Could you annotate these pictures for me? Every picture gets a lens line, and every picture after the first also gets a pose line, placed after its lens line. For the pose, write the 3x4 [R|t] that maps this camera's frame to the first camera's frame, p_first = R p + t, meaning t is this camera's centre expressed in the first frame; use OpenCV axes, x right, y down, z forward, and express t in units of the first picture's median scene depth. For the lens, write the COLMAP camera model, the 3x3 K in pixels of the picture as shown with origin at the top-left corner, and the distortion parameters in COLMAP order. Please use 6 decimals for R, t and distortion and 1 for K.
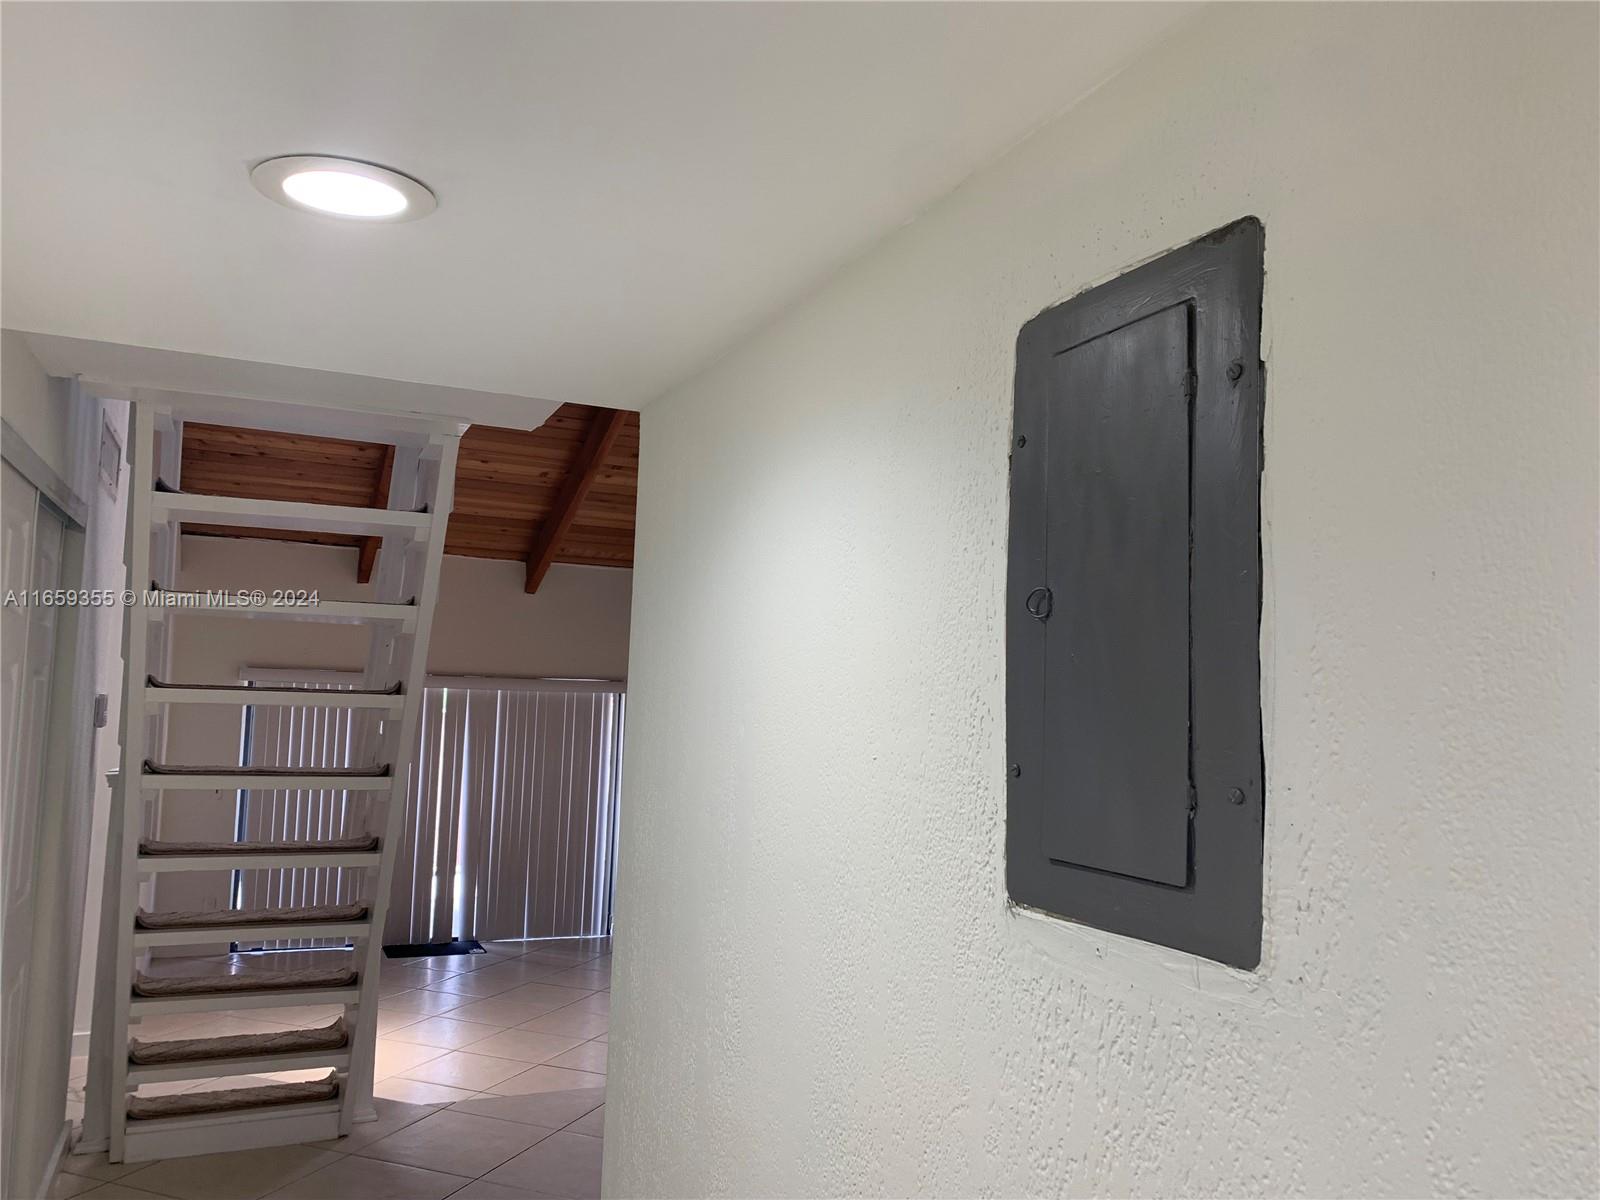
lens RADIAL K [[1283.9, 0, 800.0], [0, 1283.9, 600.0], [0, 0, 1]] dist [0.074073, -0.003882]
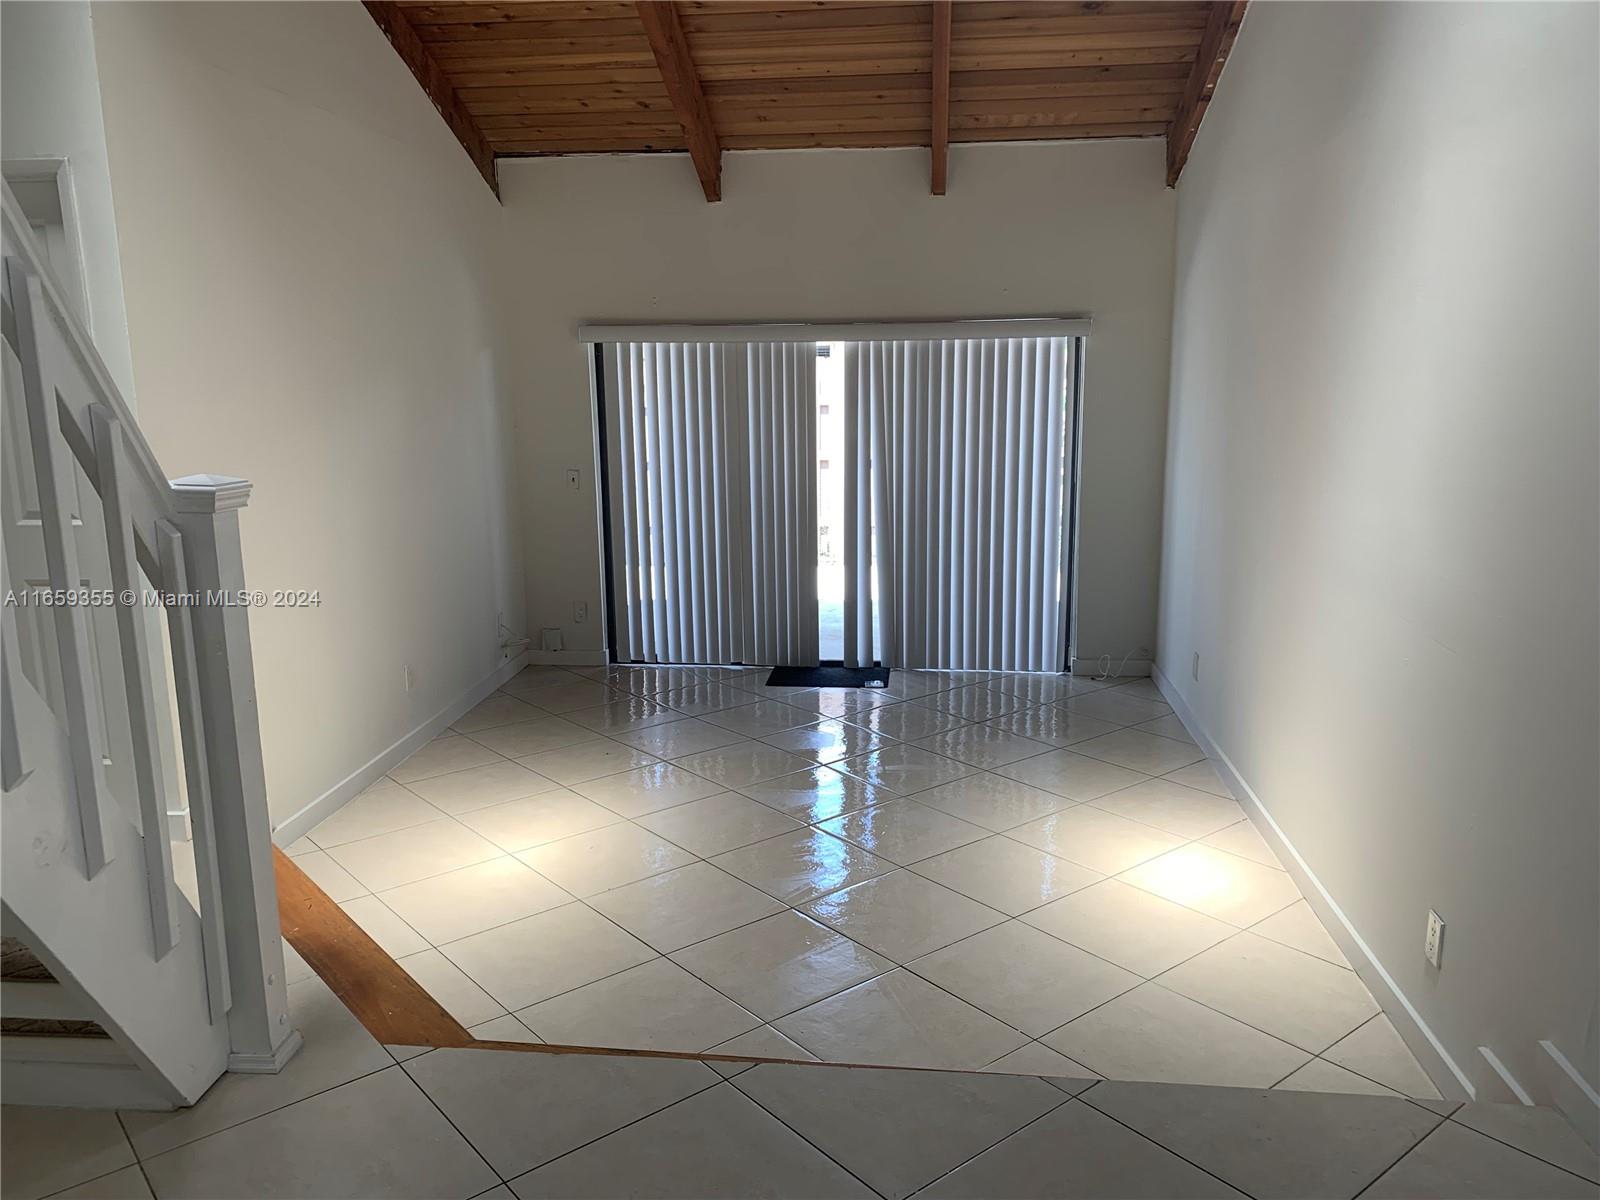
lens RADIAL K [[1236.1, 0, 800.0], [0, 1236.1, 600.0], [0, 0, 1]] dist [0.050517, -0.002396]
pose [[0.850423, 0.068634, -0.521603, 0.093297], [0.080054, 0.963027, 0.257238, 0.028547], [0.519973, -0.260517, 0.813486, 0.391802]]
